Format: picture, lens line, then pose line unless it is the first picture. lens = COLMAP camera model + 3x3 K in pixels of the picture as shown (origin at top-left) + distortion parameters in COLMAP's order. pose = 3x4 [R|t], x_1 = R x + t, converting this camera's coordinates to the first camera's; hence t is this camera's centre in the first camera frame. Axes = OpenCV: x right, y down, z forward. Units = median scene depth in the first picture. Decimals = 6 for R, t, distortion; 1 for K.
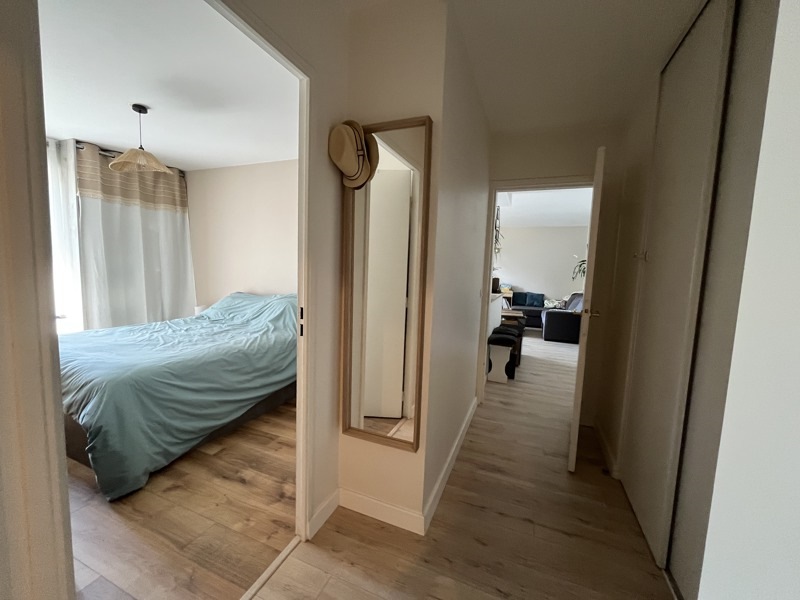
lens RADIAL K [[326.9, 0, 400.0], [0, 326.9, 300.0], [0, 0, 1]] dist [0.000657, 0.000051]
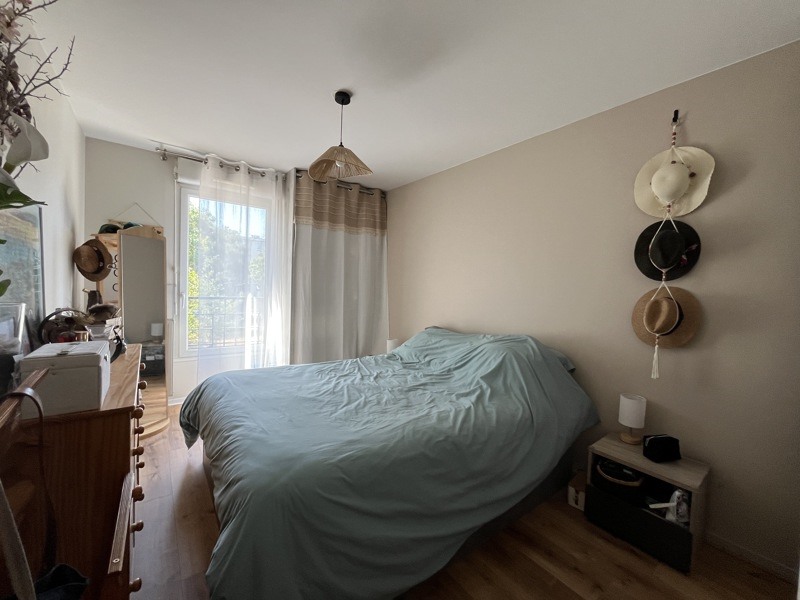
lens RADIAL K [[326.9, 0, 400.0], [0, 326.9, 300.0], [0, 0, 1]] dist [0.000657, 0.000051]
pose [[0.865691, 0.011714, -0.500442, -0.210346], [-0.052315, 0.996369, -0.067174, -0.036789], [0.497838, 0.084333, 0.863160, 0.330766]]
